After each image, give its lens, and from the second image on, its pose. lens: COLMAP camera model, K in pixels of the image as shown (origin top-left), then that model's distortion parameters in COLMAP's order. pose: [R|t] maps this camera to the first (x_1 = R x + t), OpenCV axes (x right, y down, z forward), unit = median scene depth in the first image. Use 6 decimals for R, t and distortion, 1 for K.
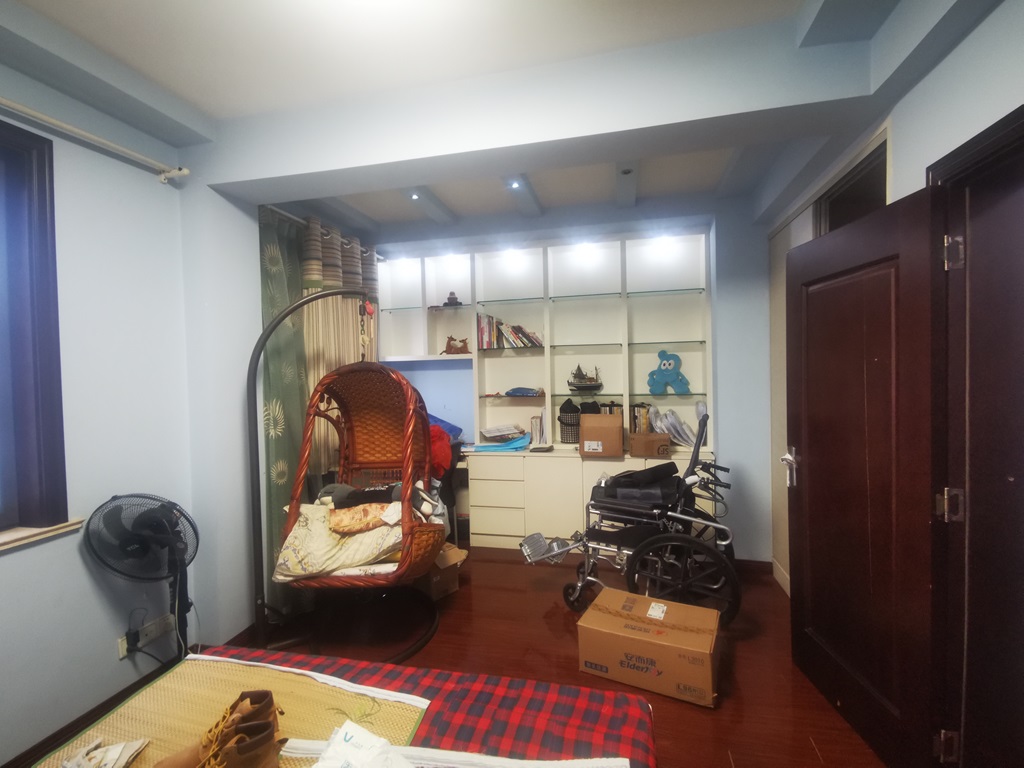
lens RADIAL K [[483.3, 0, 510.7], [0, 483.3, 381.4], [0, 0, 1]] dist [0.001330, -0.000382]
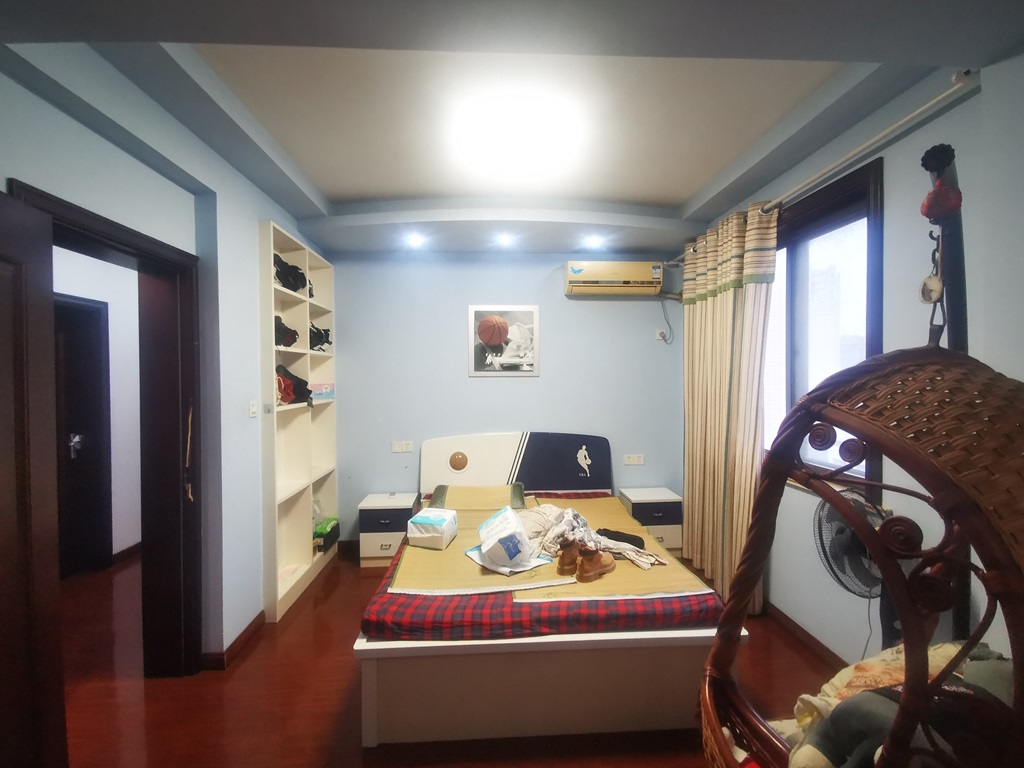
lens RADIAL K [[483.3, 0, 511.0], [0, 483.3, 385.7], [0, 0, 1]] dist [0.001330, -0.000382]
pose [[-0.961040, 0.033437, -0.274379, 0.217626], [0.021535, 0.998696, 0.046278, -0.063403], [0.275568, 0.038566, -0.960508, 2.309733]]
